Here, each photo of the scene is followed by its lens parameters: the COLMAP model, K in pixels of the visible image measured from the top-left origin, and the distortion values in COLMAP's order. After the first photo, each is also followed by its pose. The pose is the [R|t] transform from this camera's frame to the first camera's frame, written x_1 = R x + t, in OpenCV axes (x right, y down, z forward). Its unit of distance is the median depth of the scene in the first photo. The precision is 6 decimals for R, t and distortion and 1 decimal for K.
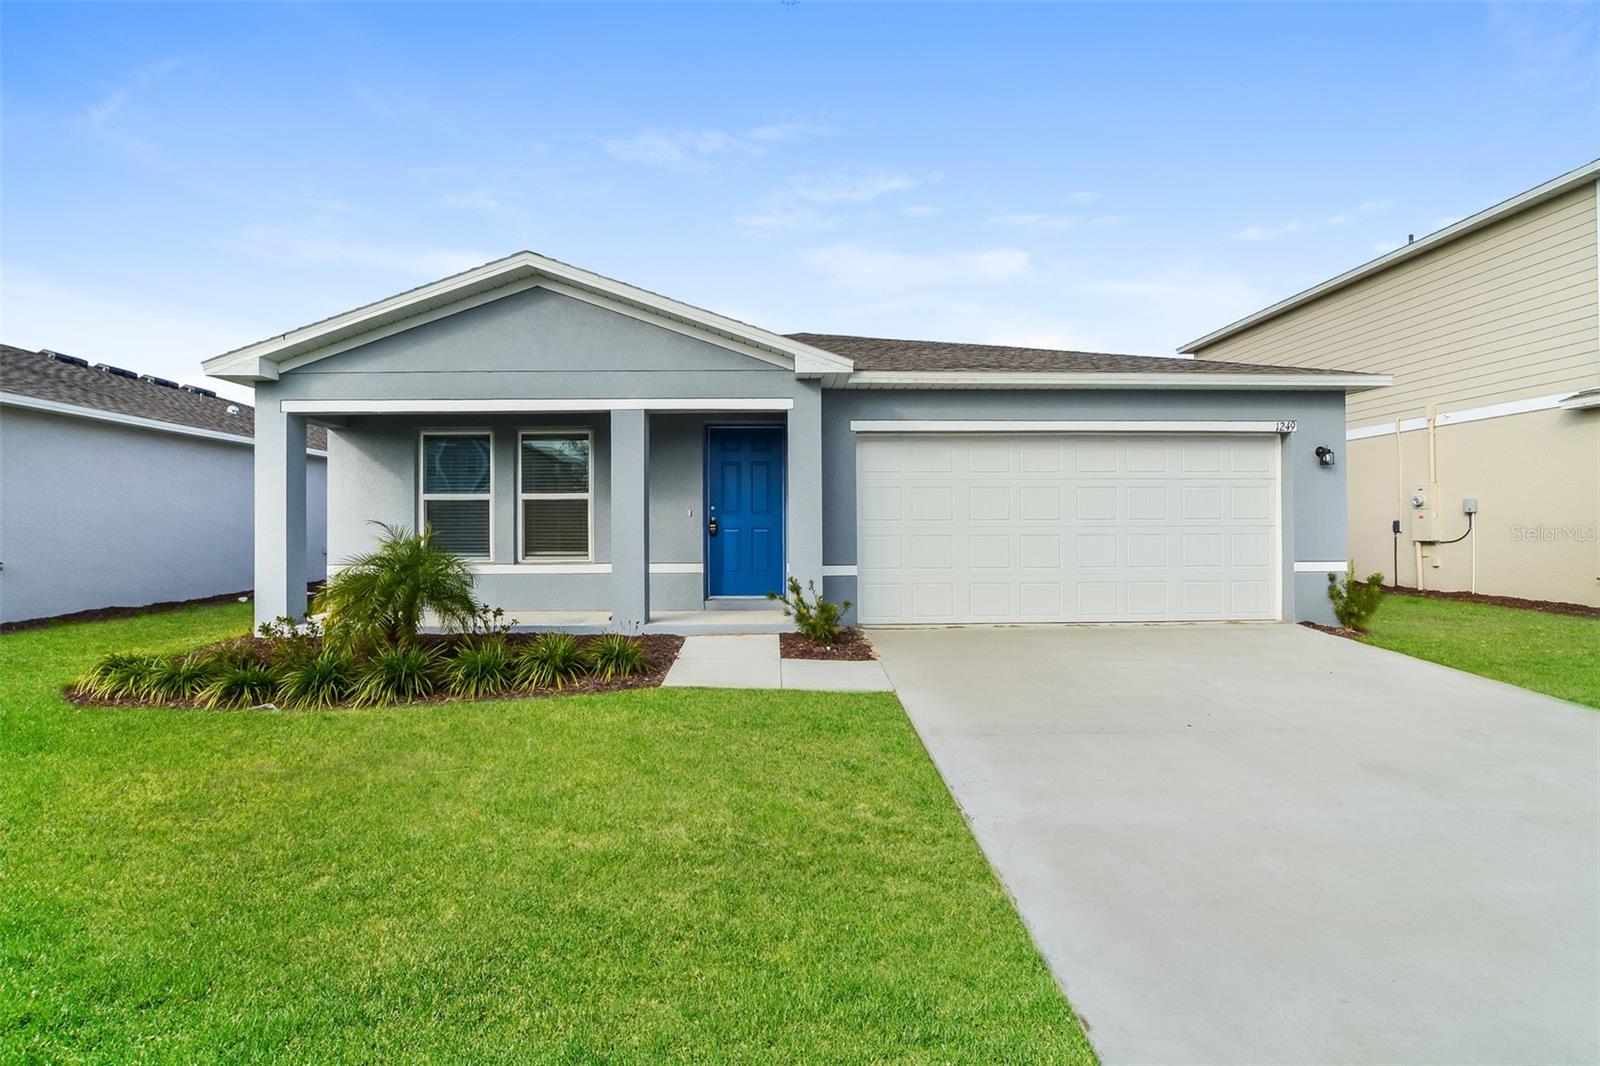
lens RADIAL K [[708.0, 0, 800.0], [0, 708.0, 533.0], [0, 0, 1]] dist [0.000609, -0.000257]
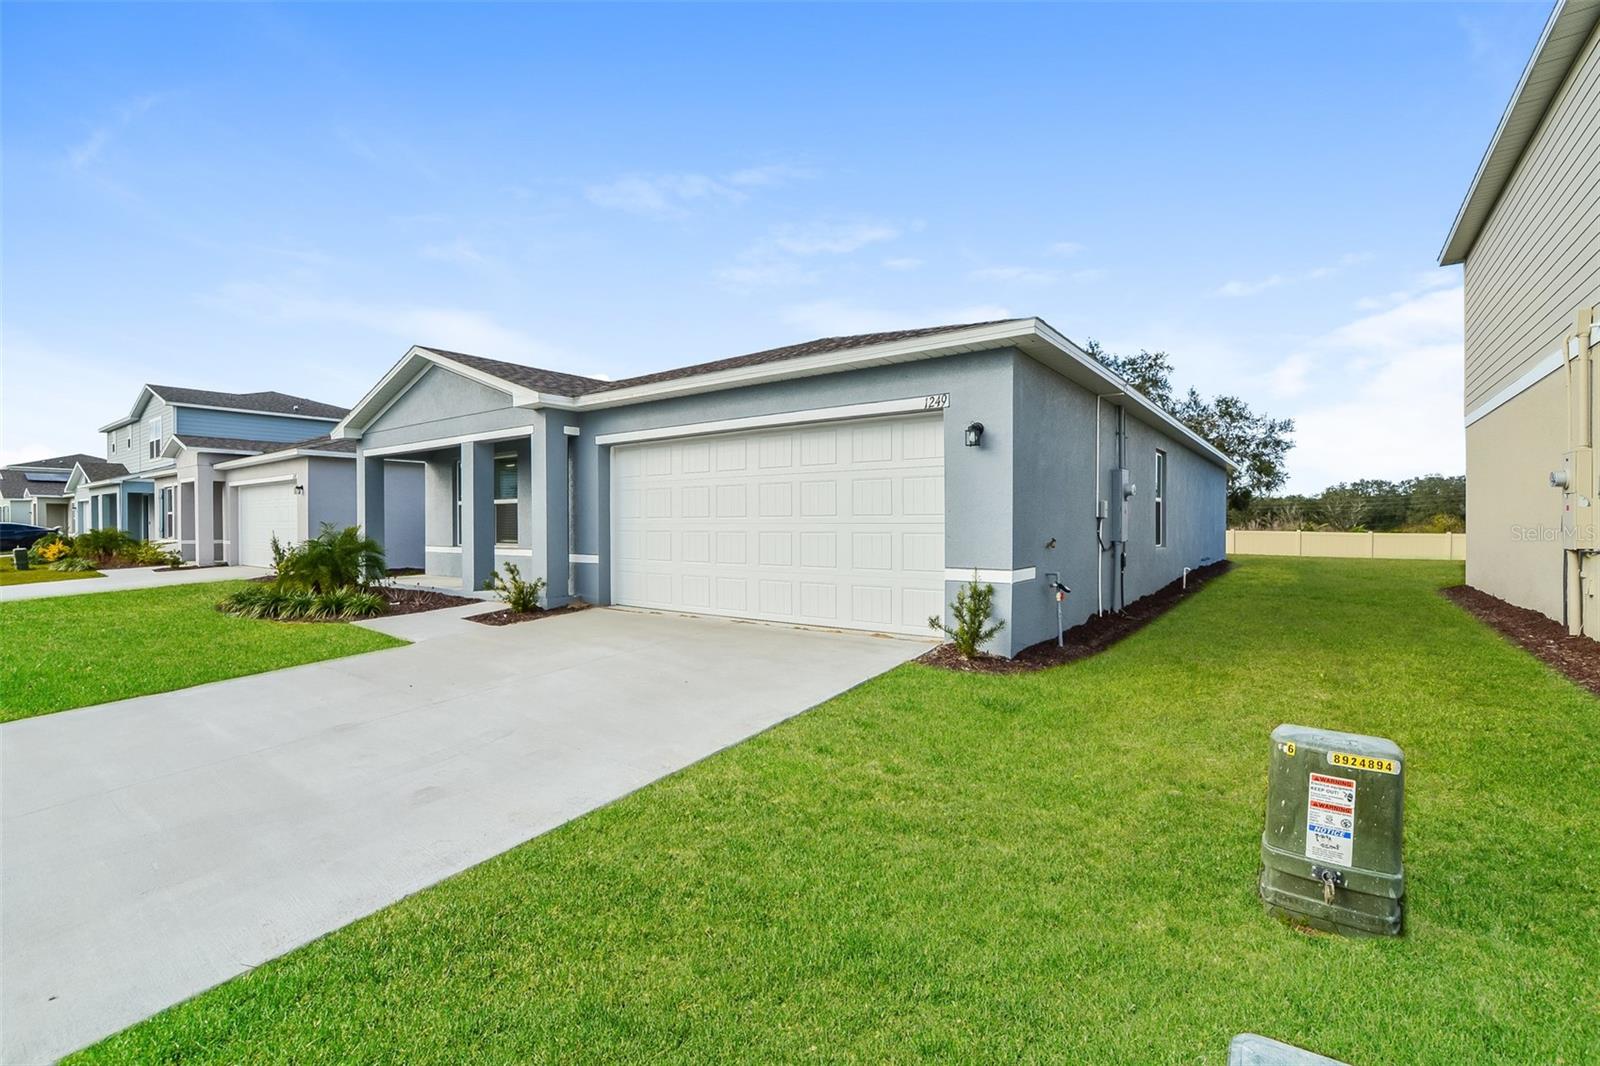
lens RADIAL K [[708.0, 0, 800.0], [0, 708.0, 533.0], [0, 0, 1]] dist [0.000609, -0.000257]
pose [[0.789745, 0.010652, -0.613343, 1.058812], [-0.003388, 0.999910, 0.013004, -0.008539], [0.613426, -0.008192, 0.789710, 0.255121]]
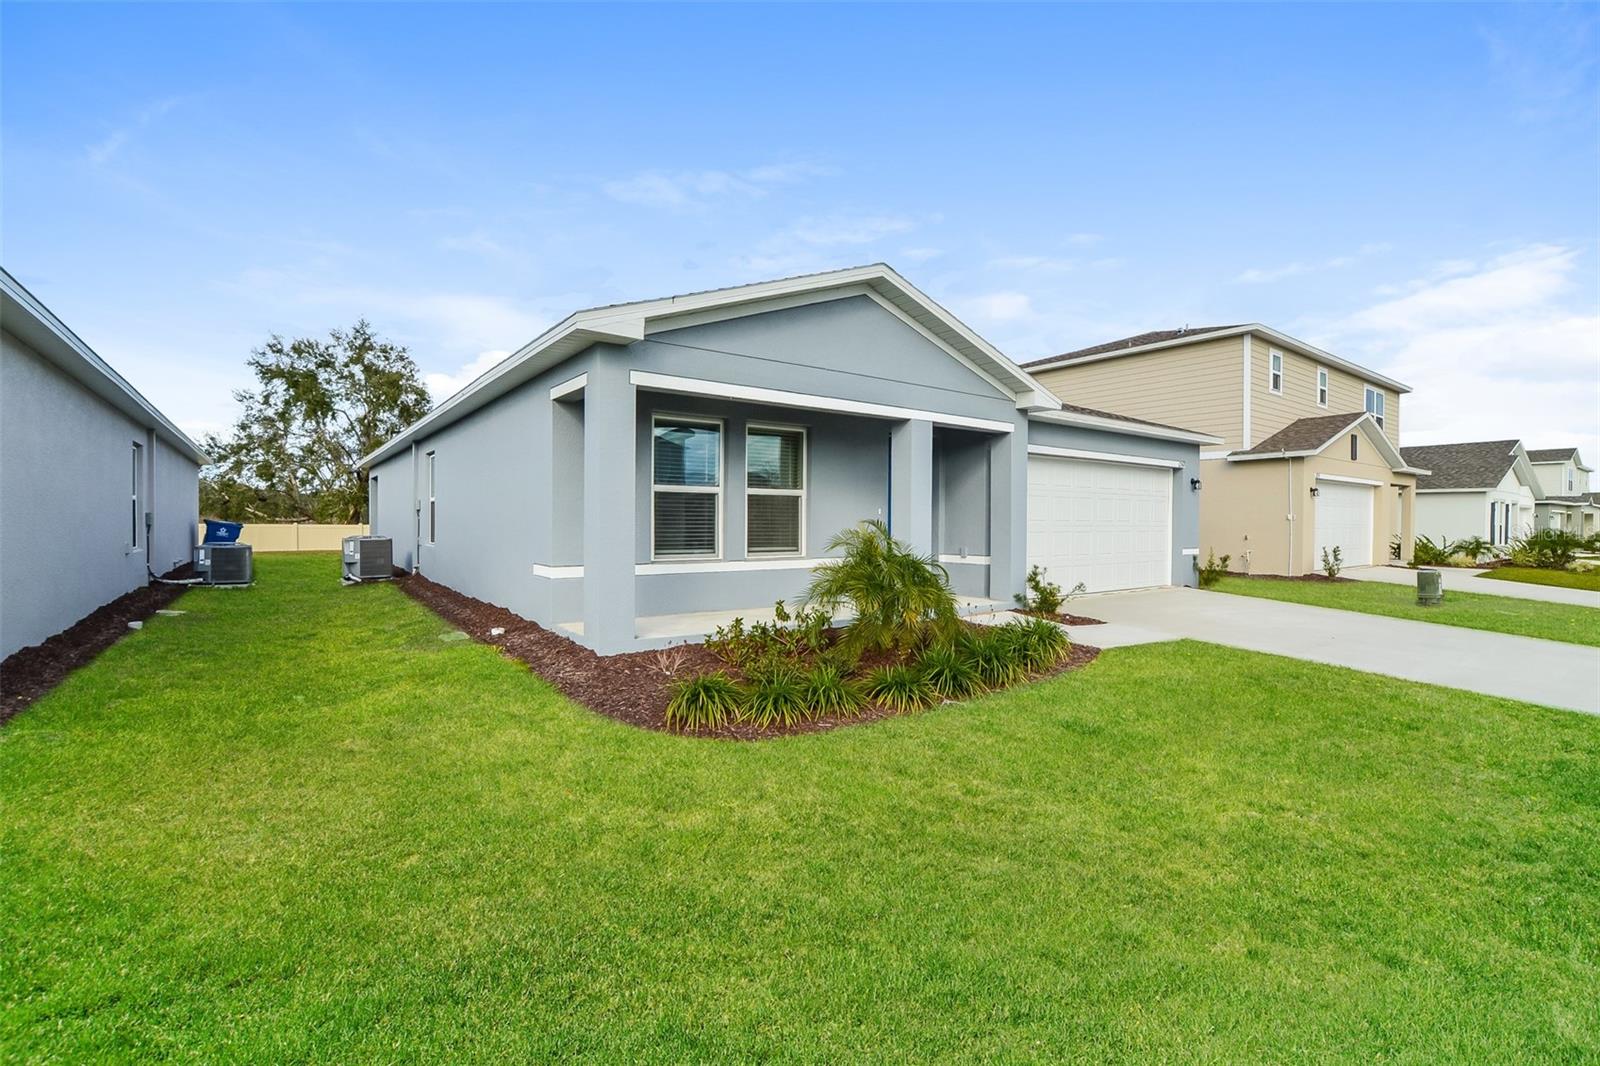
lens RADIAL K [[708.0, 0, 800.0], [0, 708.0, 533.0], [0, 0, 1]] dist [0.000609, -0.000257]
pose [[0.820163, 0.000582, 0.572129, -0.948630], [-0.006922, 0.999936, 0.008906, -0.003232], [-0.572088, -0.011265, 0.820115, 0.172997]]
